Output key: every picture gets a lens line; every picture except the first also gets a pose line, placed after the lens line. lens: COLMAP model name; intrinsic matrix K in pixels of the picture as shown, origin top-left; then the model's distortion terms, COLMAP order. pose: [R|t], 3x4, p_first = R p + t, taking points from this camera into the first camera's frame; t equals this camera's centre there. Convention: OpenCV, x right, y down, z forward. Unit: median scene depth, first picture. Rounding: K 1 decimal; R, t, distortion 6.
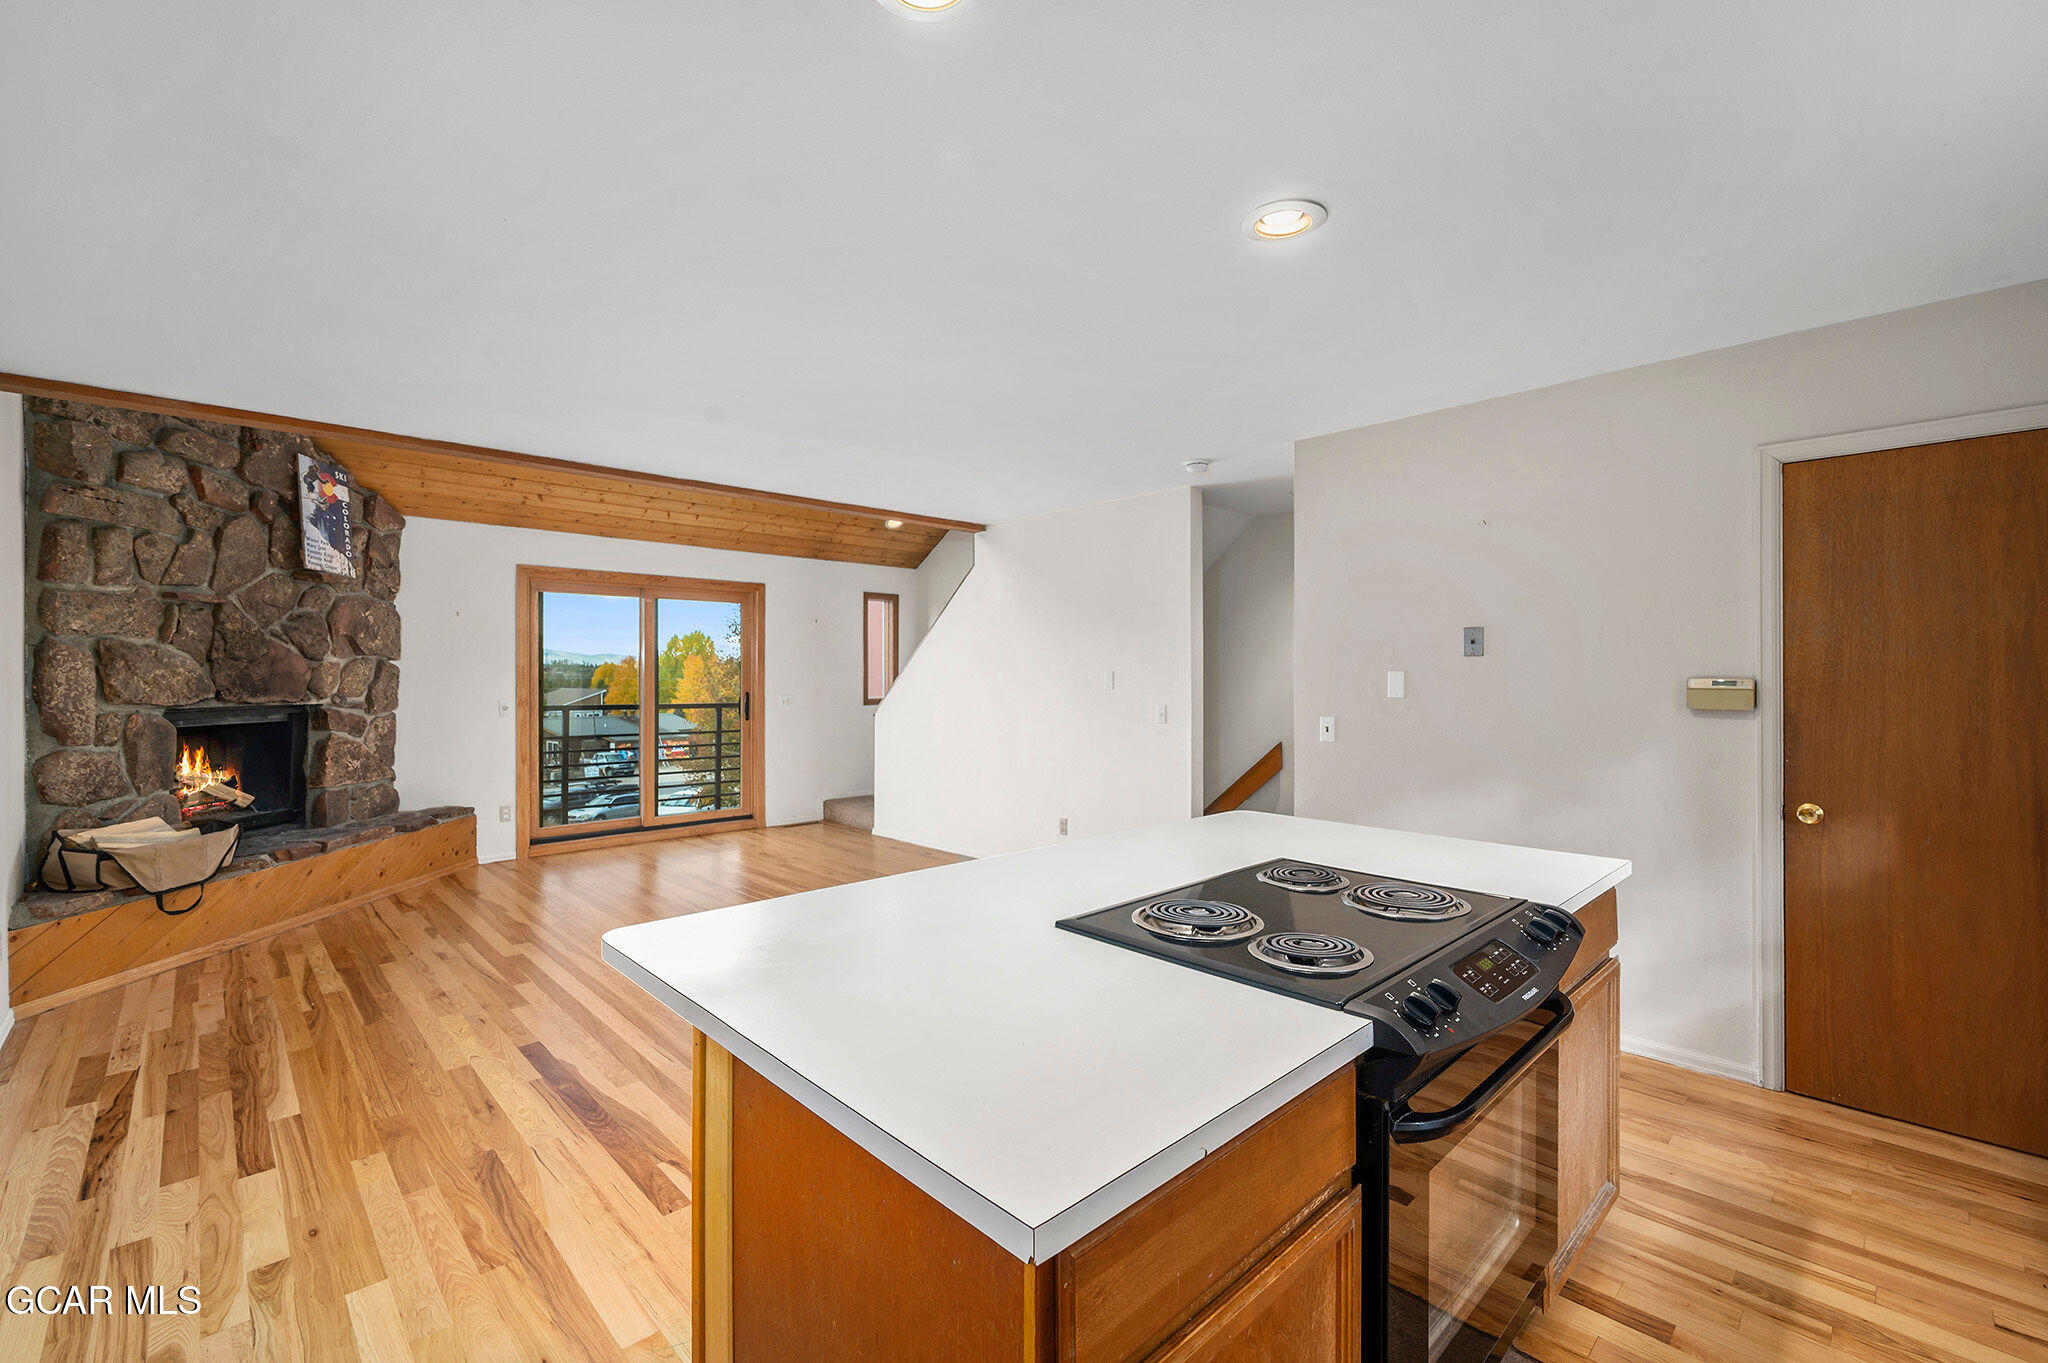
lens RADIAL K [[873.8, 0, 1019.6], [0, 873.8, 674.4], [0, 0, 1]] dist [-0.002329, -0.000236]
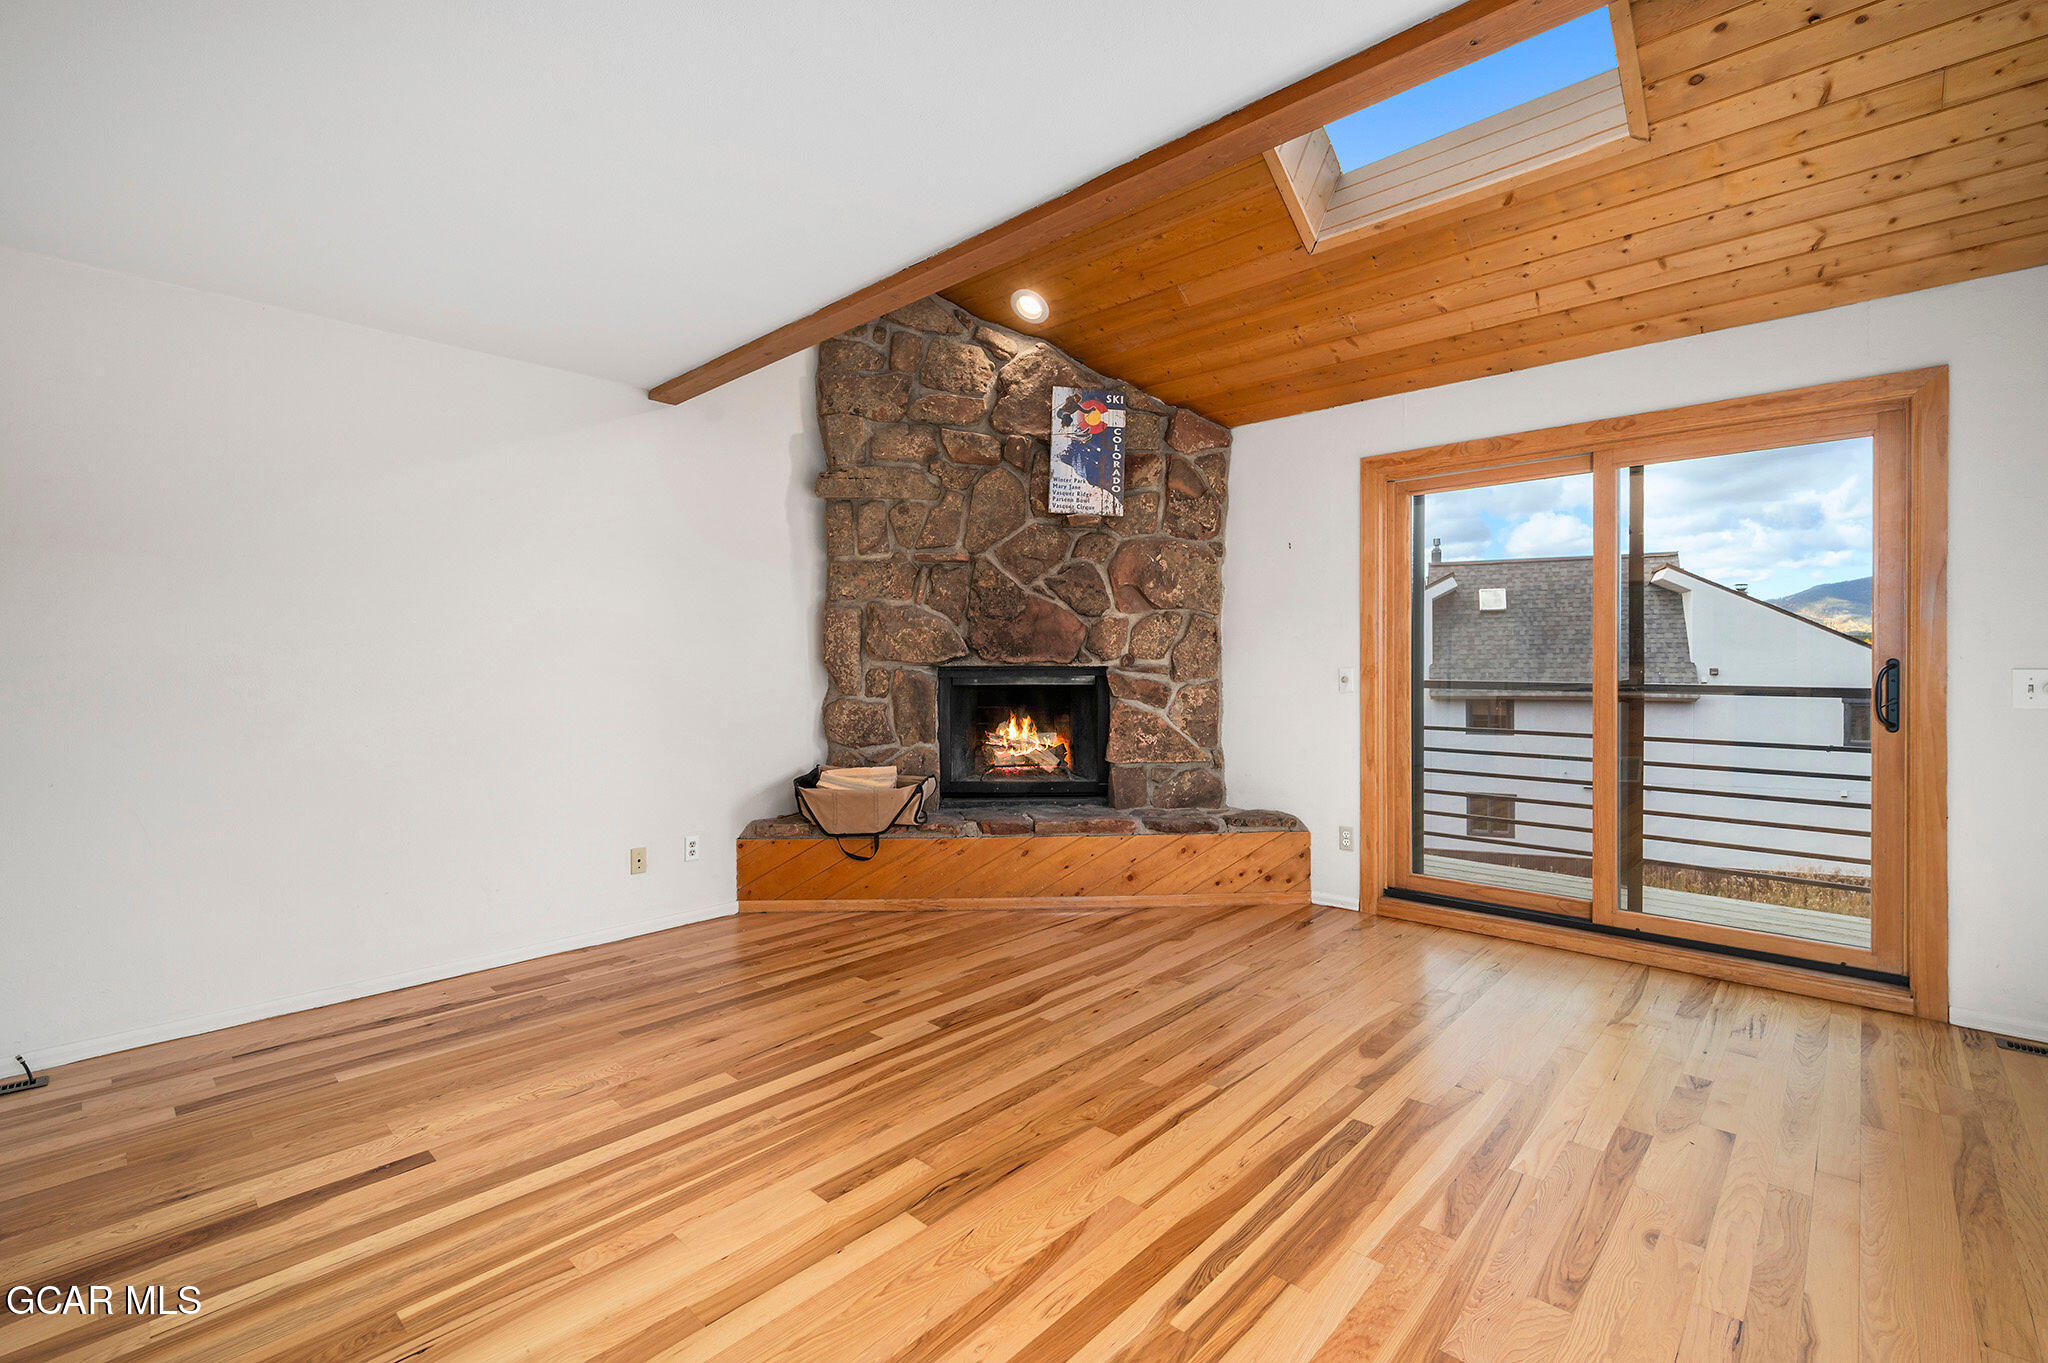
lens RADIAL K [[897.2, 0, 1023.9], [0, 897.2, 668.5], [0, 0, 1]] dist [-0.002474, -0.000448]
pose [[0.060969, 0.008703, -0.998102, 0.099029], [0.005857, 0.999942, 0.009077, 0.029424], [0.998122, -0.006399, 0.060914, 0.929278]]
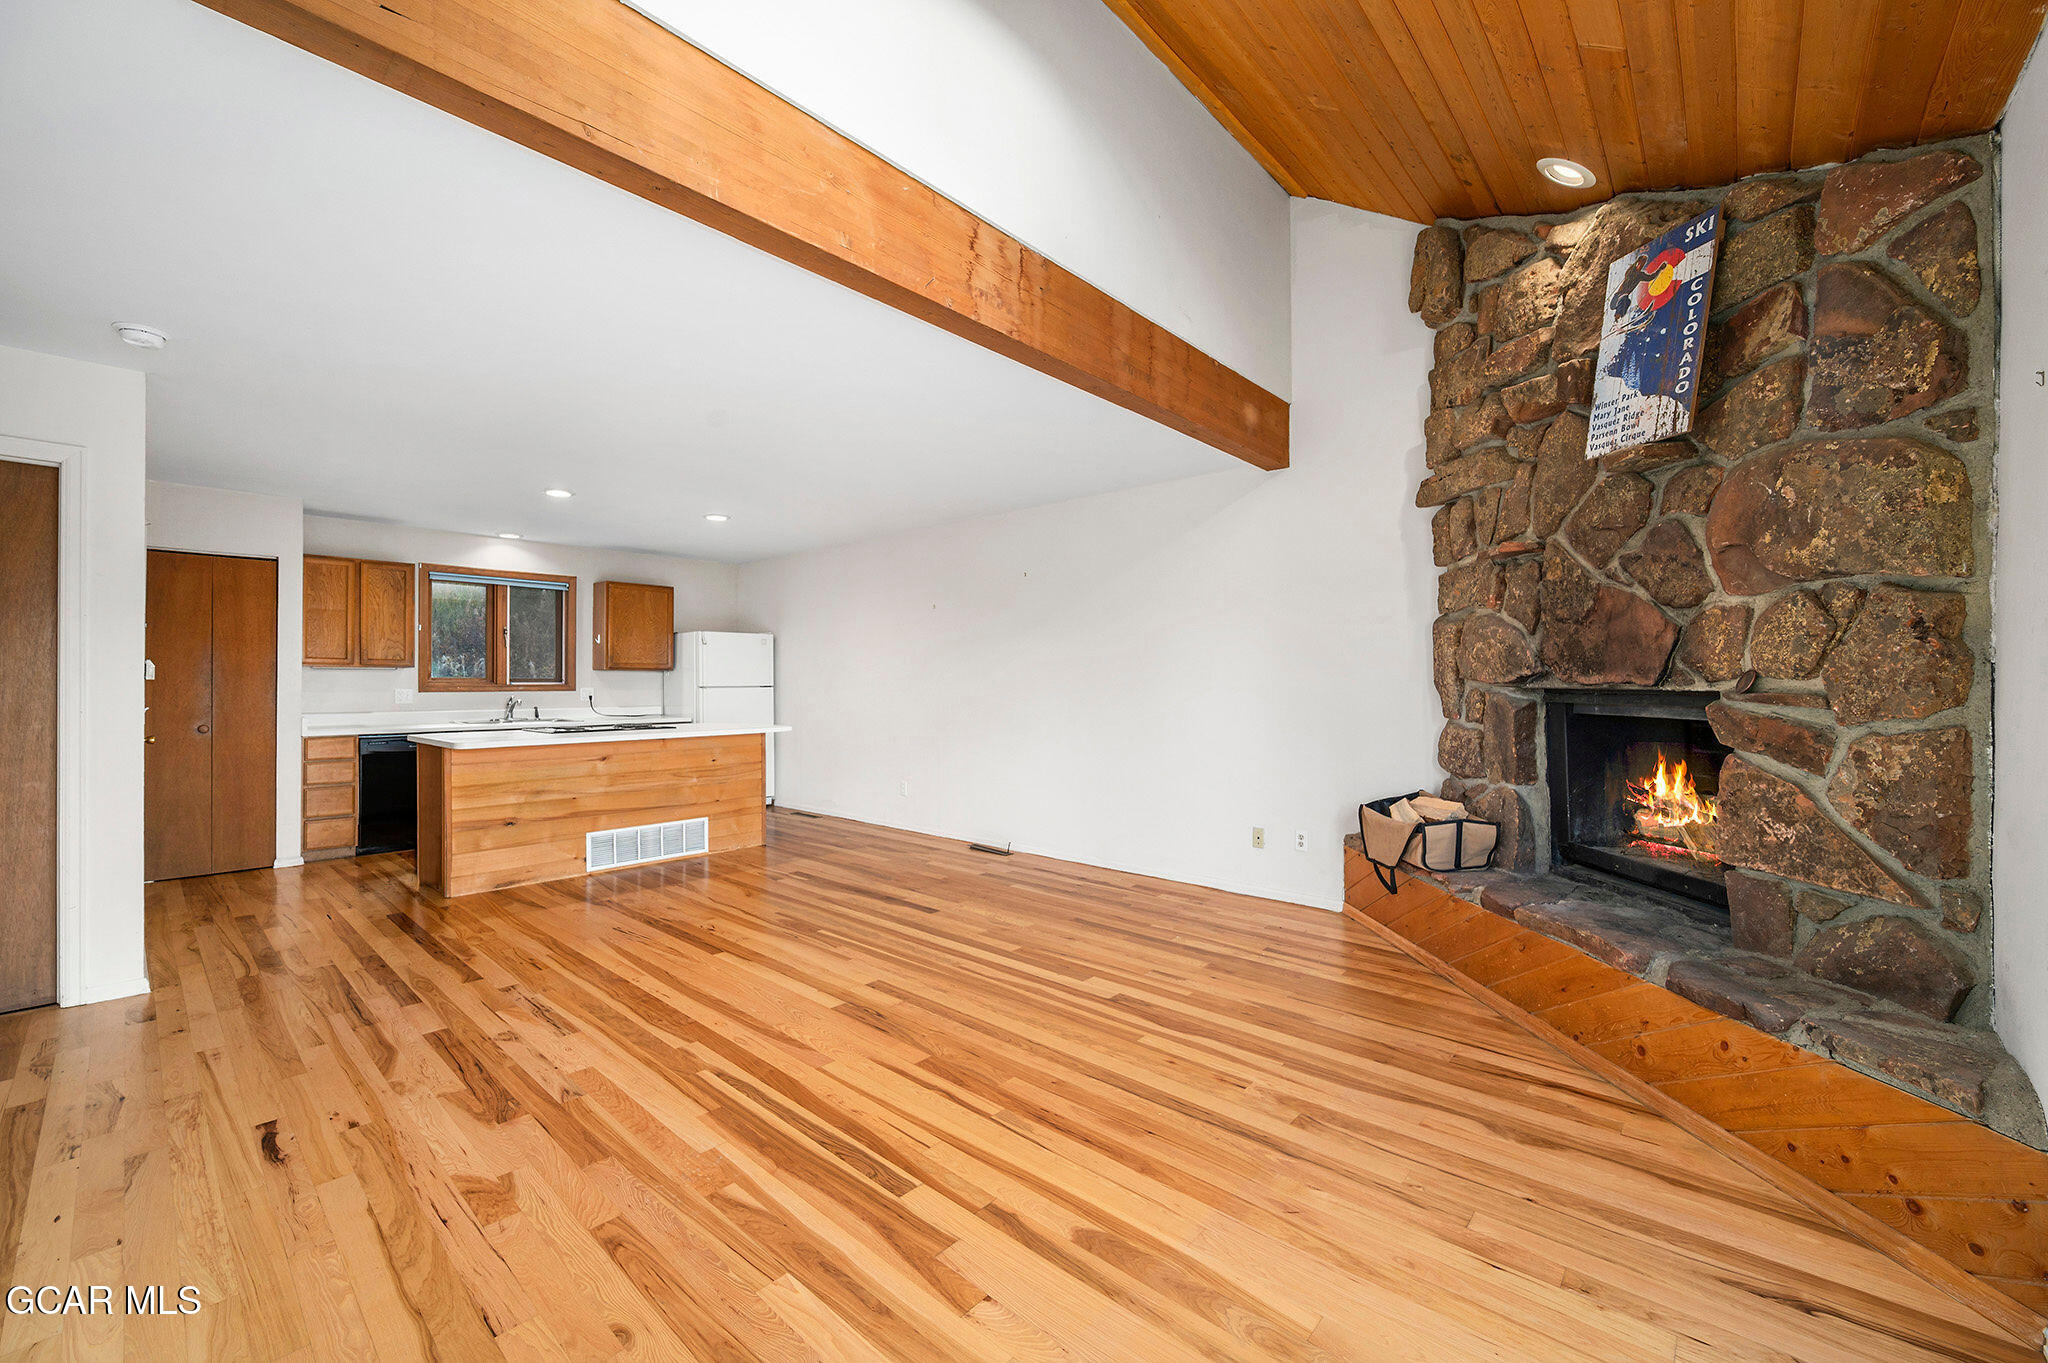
lens RADIAL K [[804.9, 0, 1024.0], [0, 804.9, 681.5], [0, 0, 1]] dist [-0.005651, -0.000260]
pose [[-0.996296, 0.003894, -0.085905, -0.390615], [0.004021, 0.999991, -0.001307, 0.029209], [0.085899, -0.001648, -0.996302, 1.535739]]
